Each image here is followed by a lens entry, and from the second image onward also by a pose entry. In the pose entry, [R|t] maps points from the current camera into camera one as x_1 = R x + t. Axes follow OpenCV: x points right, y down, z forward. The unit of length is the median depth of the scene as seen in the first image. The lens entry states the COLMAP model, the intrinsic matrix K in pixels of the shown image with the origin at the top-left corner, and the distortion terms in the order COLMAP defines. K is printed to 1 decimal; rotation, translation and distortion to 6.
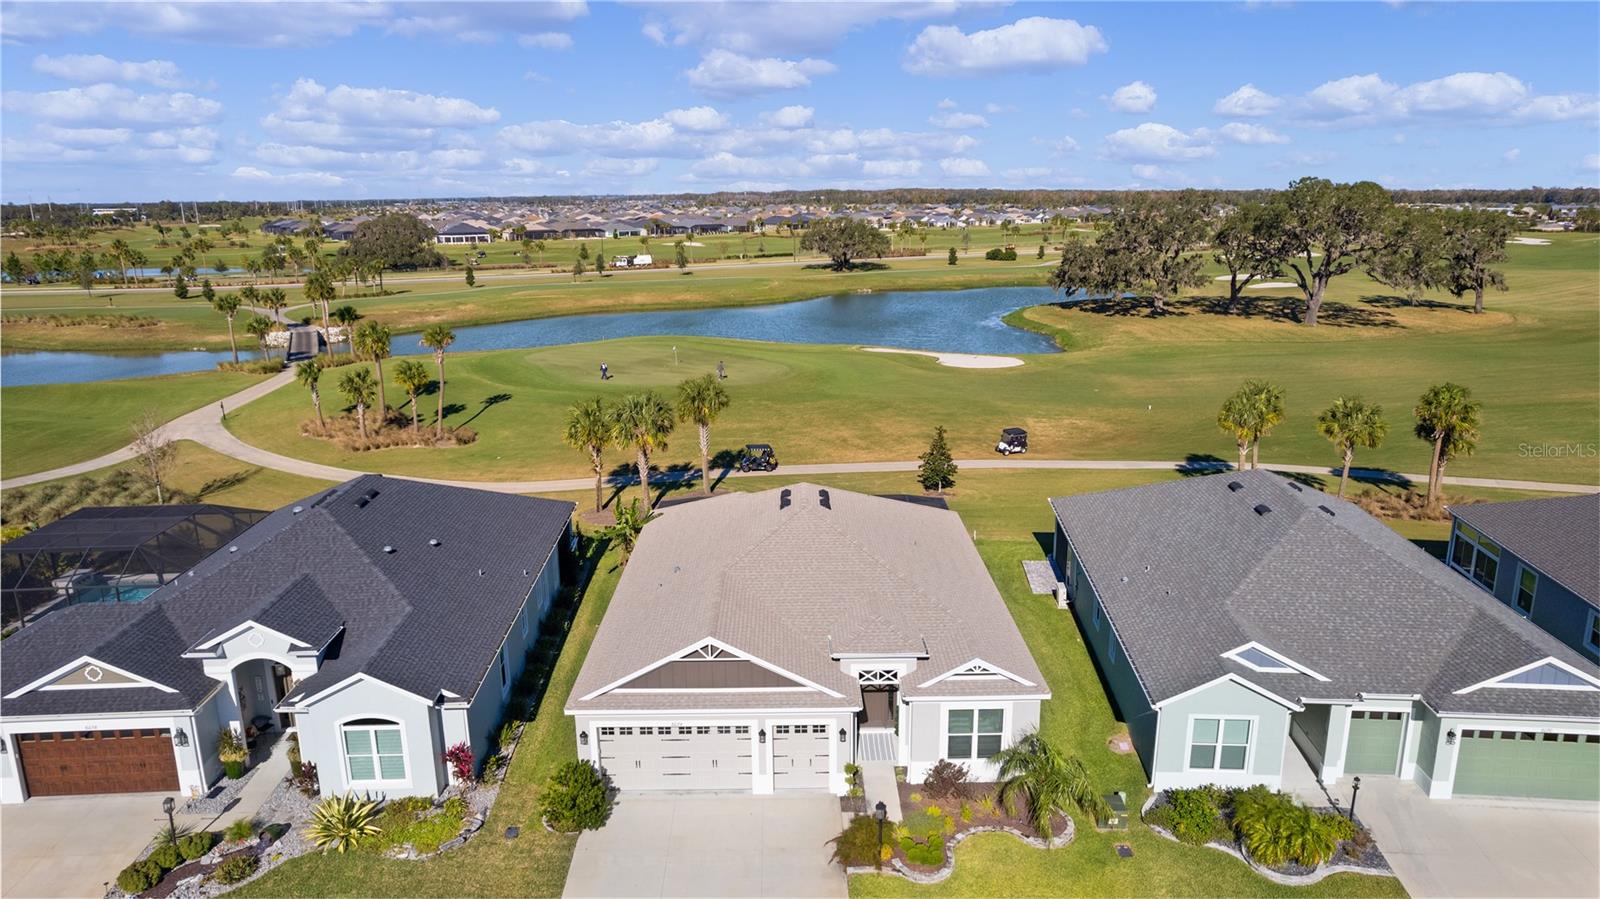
lens RADIAL K [[1025.6, 0, 796.3], [0, 1025.6, 437.5], [0, 0, 1]] dist [-0.084424, 0.077355]
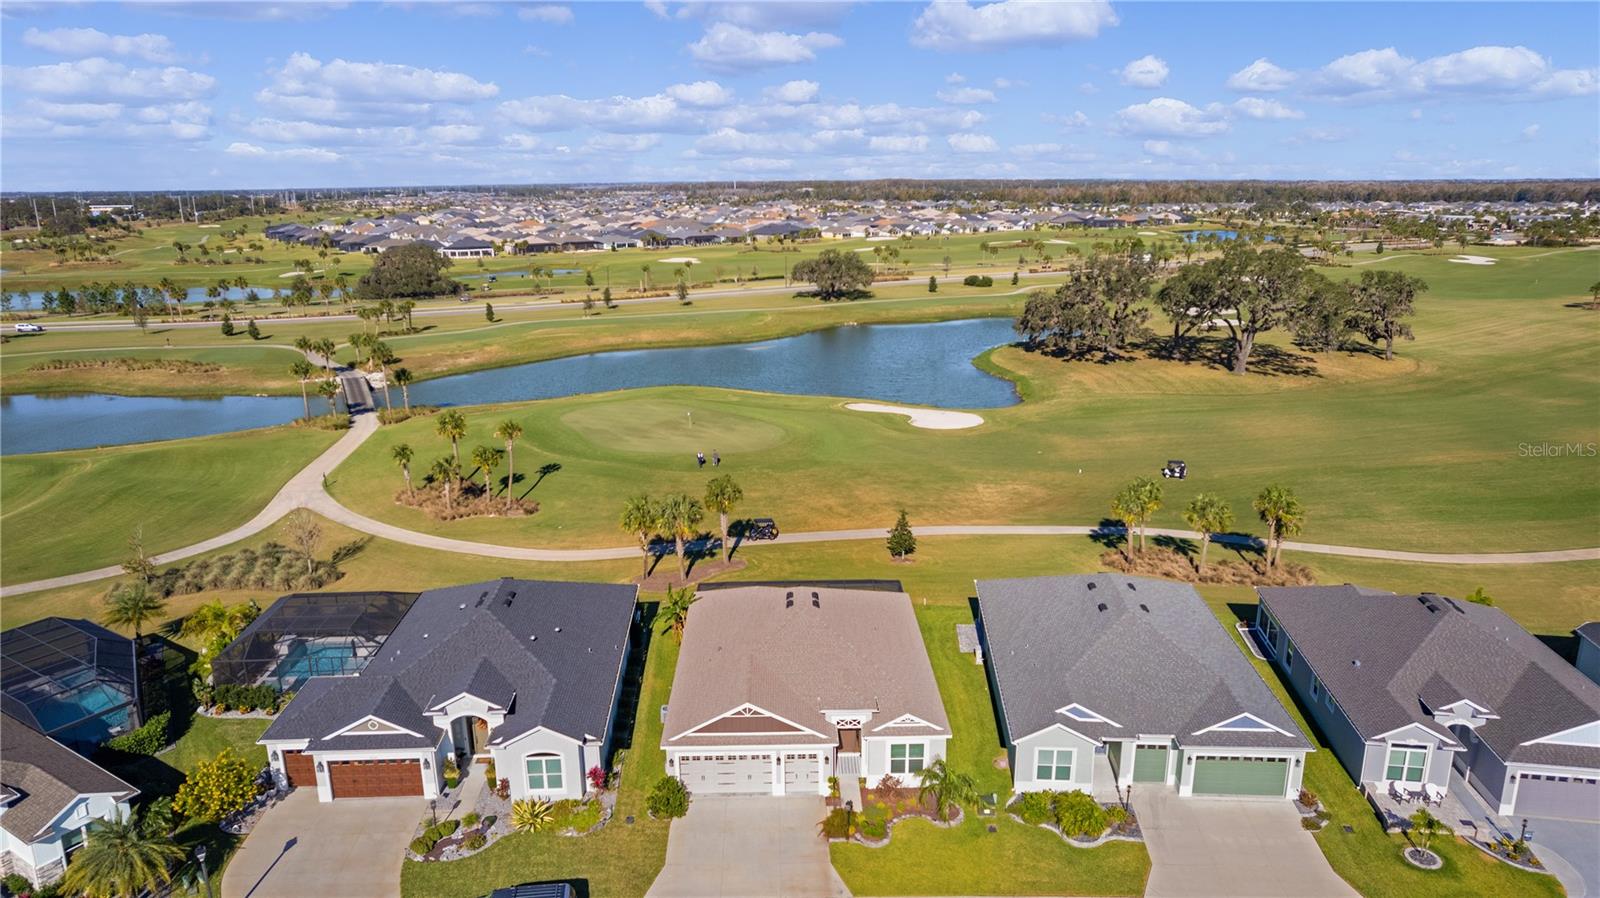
lens RADIAL K [[1023.3, 0, 796.8], [0, 1023.3, 433.4], [0, 0, 1]] dist [-0.075529, 0.067123]
pose [[0.999939, -0.001267, 0.010992, -0.020634], [0.001161, 0.999952, 0.009719, -0.251388], [-0.011004, -0.009706, 0.999892, -0.638436]]
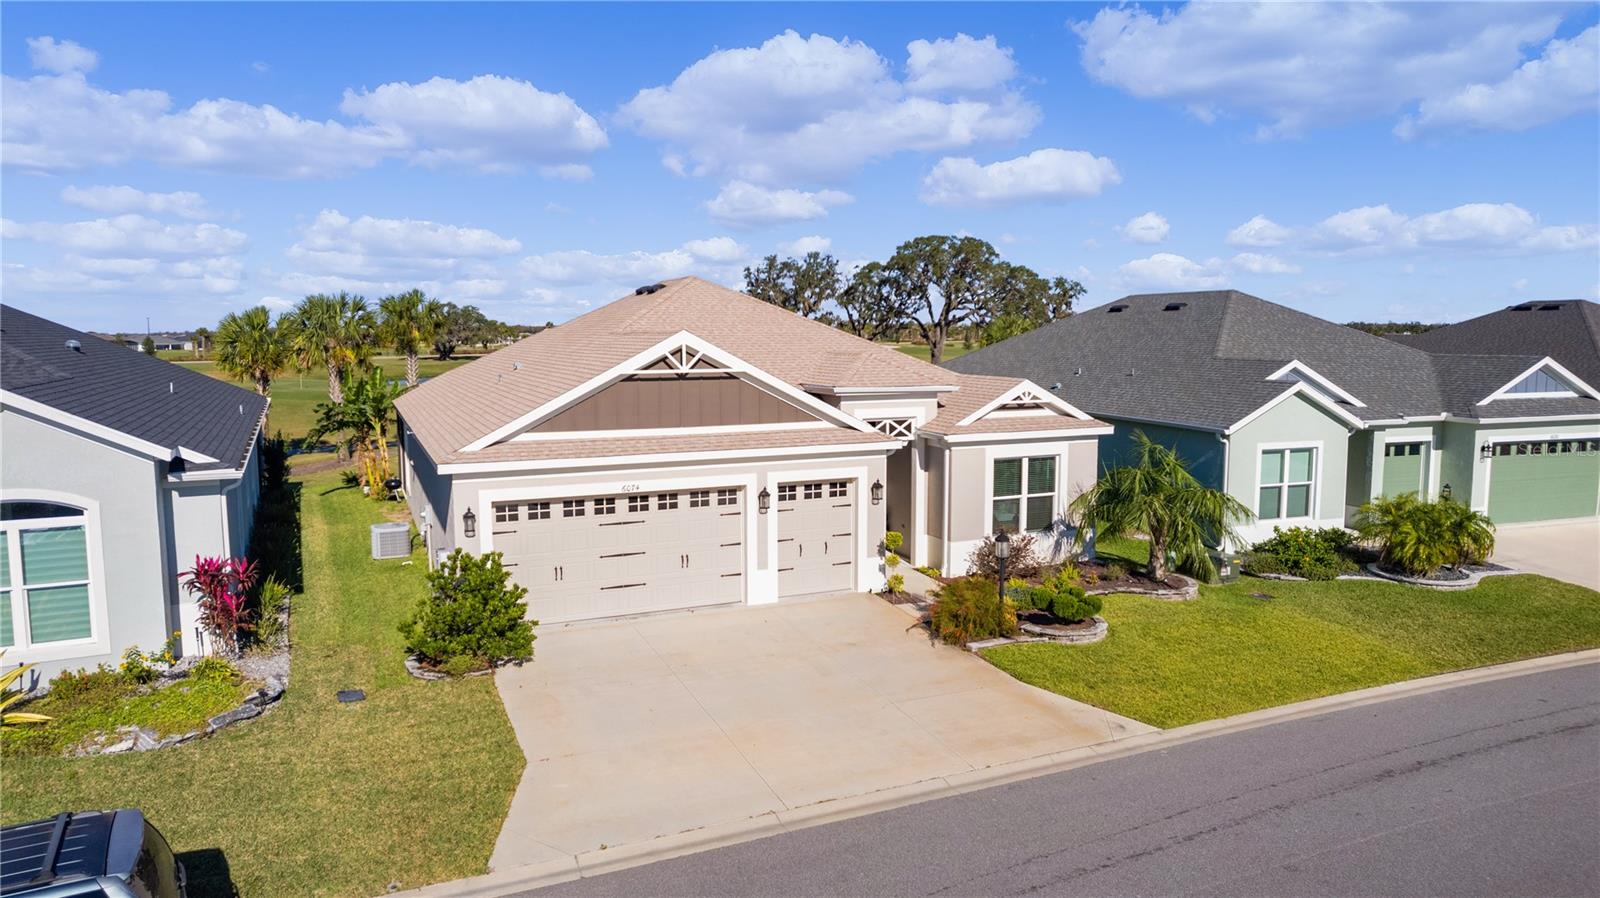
lens RADIAL K [[1023.3, 0, 796.8], [0, 1023.3, 433.4], [0, 0, 1]] dist [-0.075529, 0.067123]
pose [[0.916341, -0.031819, 0.399132, -0.257355], [0.087329, 0.988721, -0.121671, 0.320642], [-0.390759, 0.146348, 0.908785, 0.399409]]
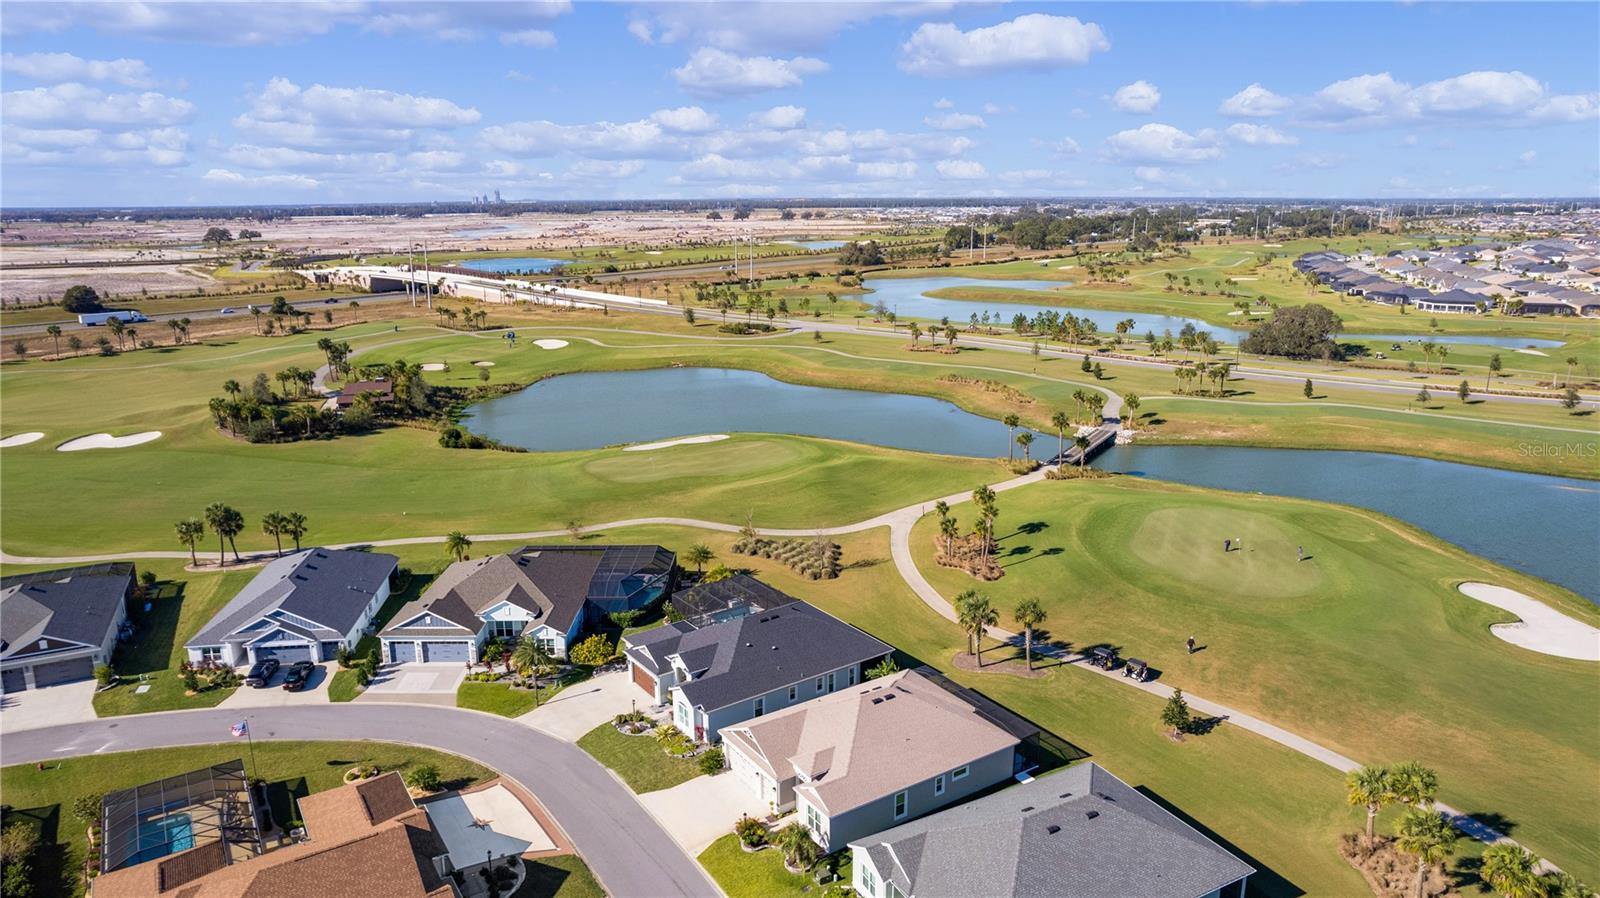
lens RADIAL K [[1025.6, 0, 796.3], [0, 1025.6, 437.0], [0, 0, 1]] dist [-0.084424, 0.077355]
pose [[0.537617, 0.201799, -0.818685, 1.840941], [-0.194846, 0.974392, 0.112227, -0.791206], [0.820367, 0.099182, 0.563170, -0.399466]]
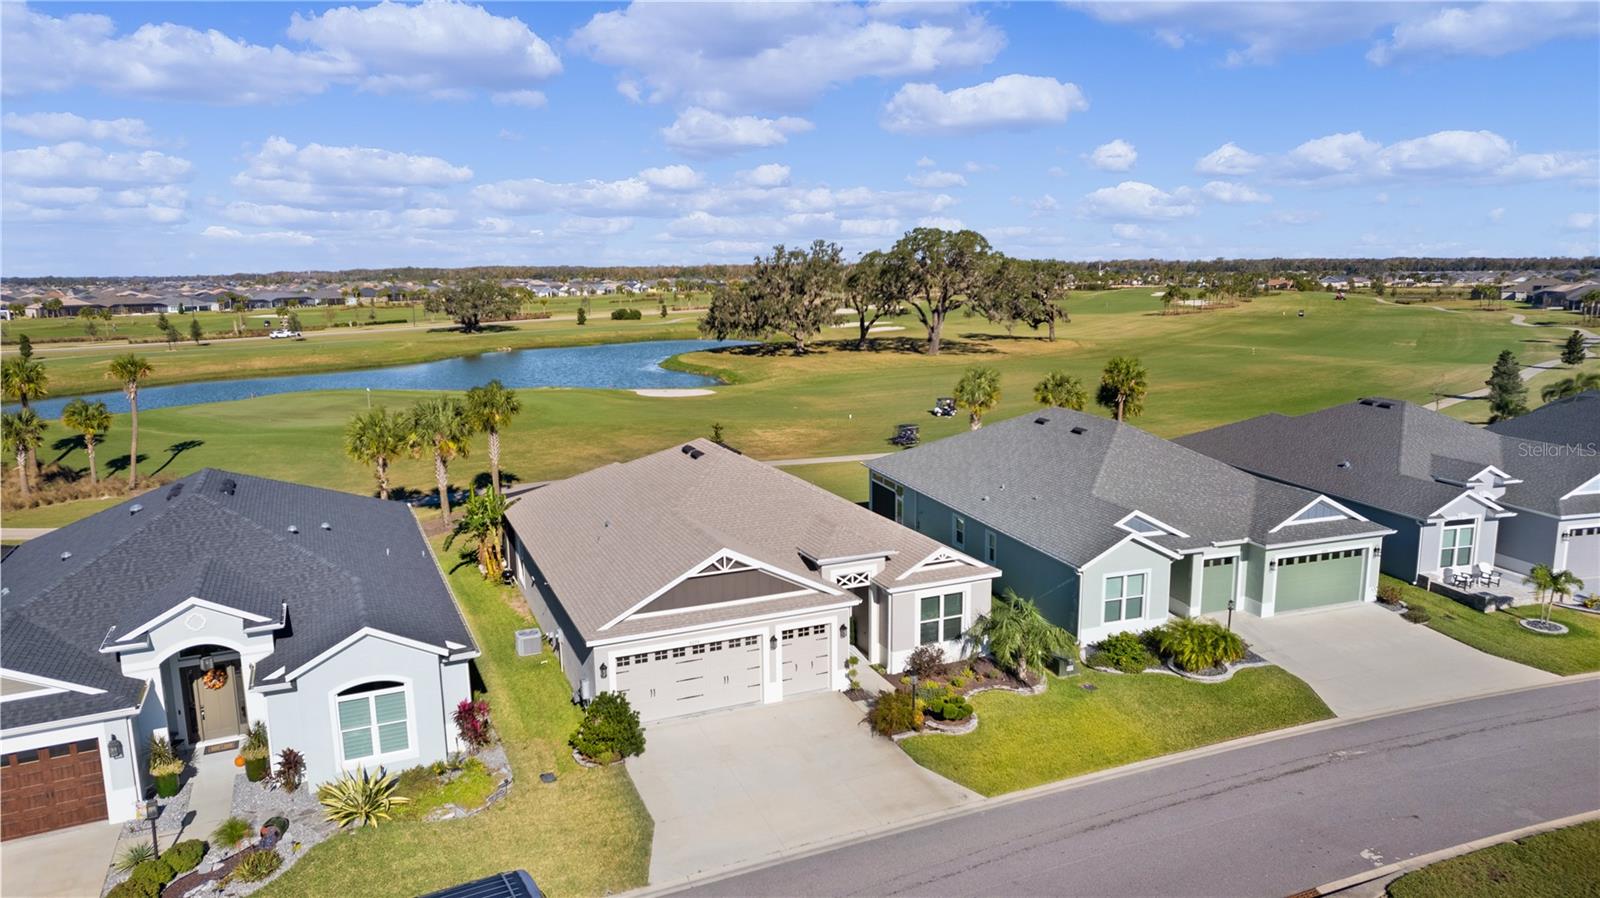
lens RADIAL K [[1023.3, 0, 796.8], [0, 1023.3, 433.4], [0, 0, 1]] dist [-0.075529, 0.067123]
pose [[0.920094, -0.063235, 0.386561, -0.387753], [0.093198, 0.993883, -0.059247, 0.140654], [-0.380450, 0.090540, 0.920359, 0.013920]]
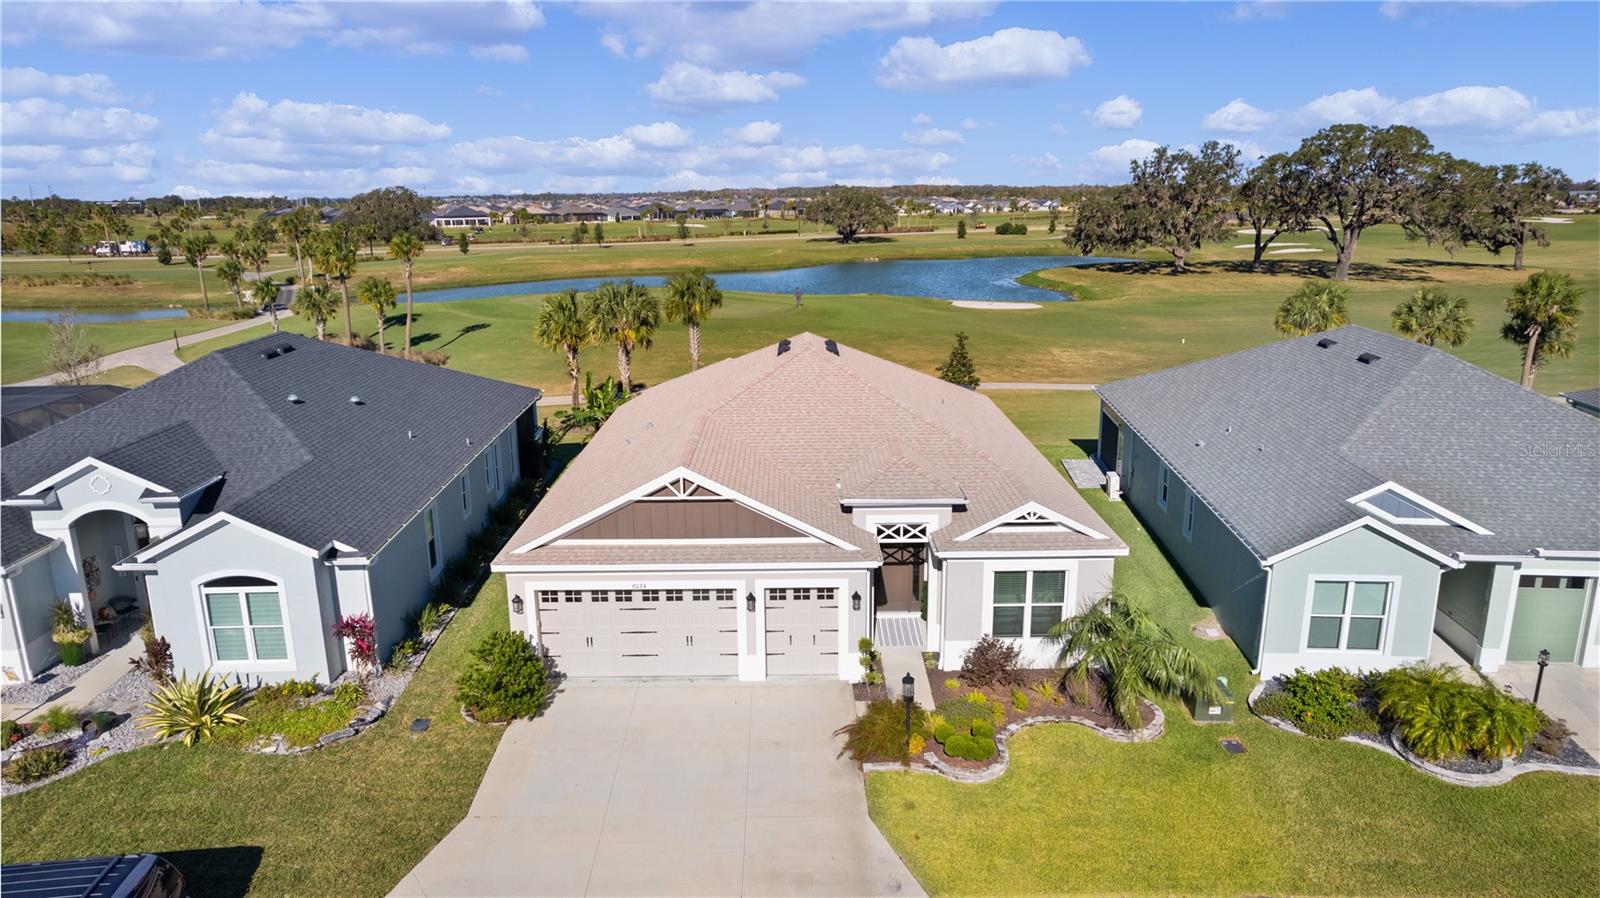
lens RADIAL K [[1023.3, 0, 796.8], [0, 1023.3, 433.4], [0, 0, 1]] dist [-0.075529, 0.067123]
pose [[0.999989, 0.000037, -0.004768, 0.004404], [-0.000051, 0.999995, -0.003098, 0.164022], [0.004768, 0.003098, 0.999984, 0.227833]]
